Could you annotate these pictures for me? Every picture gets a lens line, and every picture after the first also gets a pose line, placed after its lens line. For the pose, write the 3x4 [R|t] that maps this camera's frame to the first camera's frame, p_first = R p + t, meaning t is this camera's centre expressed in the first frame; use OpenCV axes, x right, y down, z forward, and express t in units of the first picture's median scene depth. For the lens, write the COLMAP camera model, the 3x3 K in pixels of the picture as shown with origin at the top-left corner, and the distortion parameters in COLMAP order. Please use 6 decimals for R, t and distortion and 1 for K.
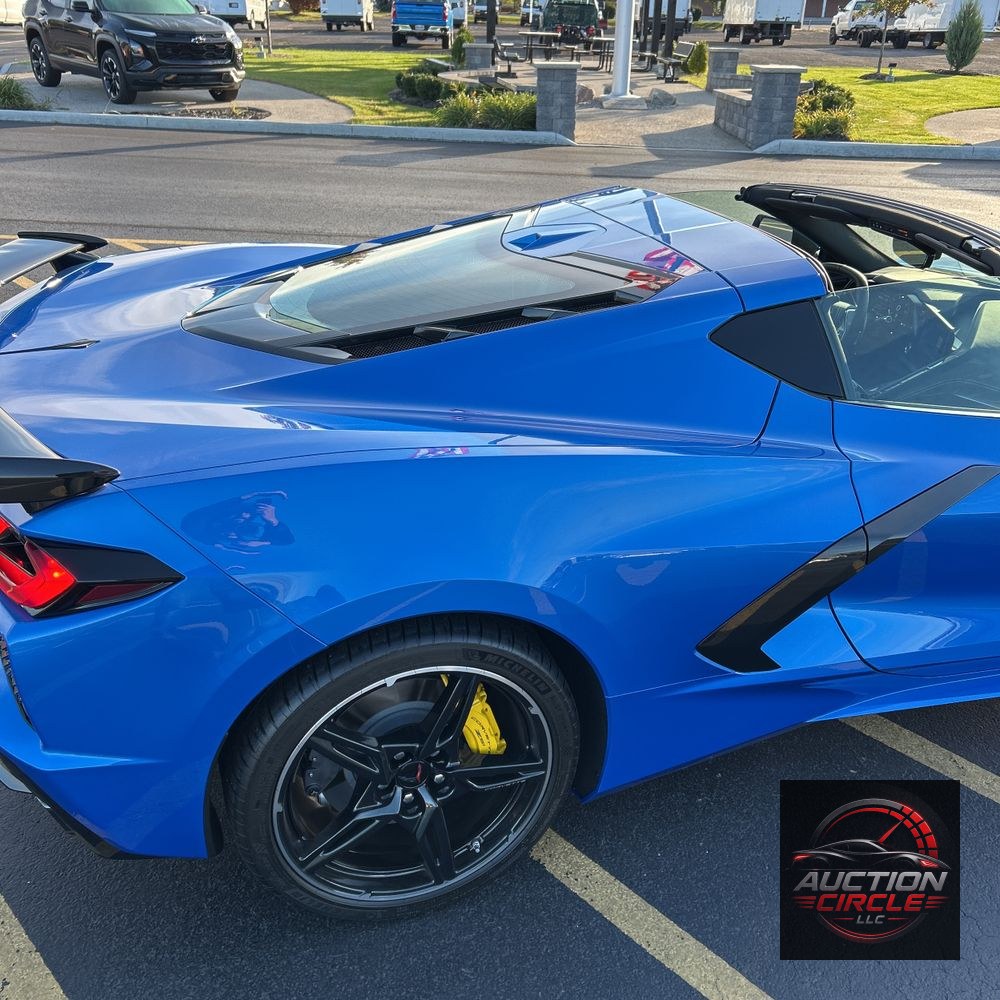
lens RADIAL K [[1005.5, 0, 500.0], [0, 1005.5, 500.0], [0, 0, 1]] dist [0.027055, -0.018257]
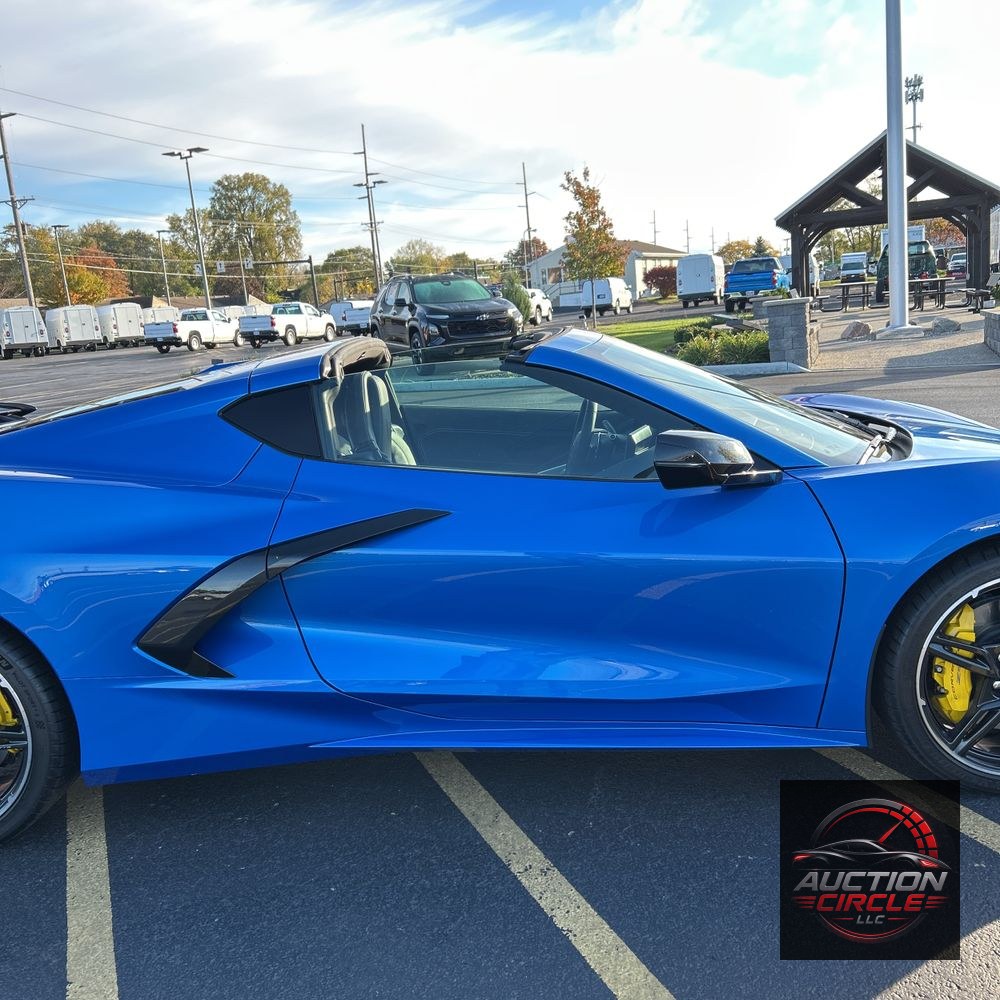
lens RADIAL K [[1006.6, 0, 496.9], [0, 1006.6, 509.6], [0, 0, 1]] dist [0.055679, -0.107663]
pose [[0.926887, -0.032016, -0.373973, 0.143524], [-0.059633, 0.971139, -0.230939, 0.032843], [0.370574, 0.236356, 0.898227, 0.001386]]
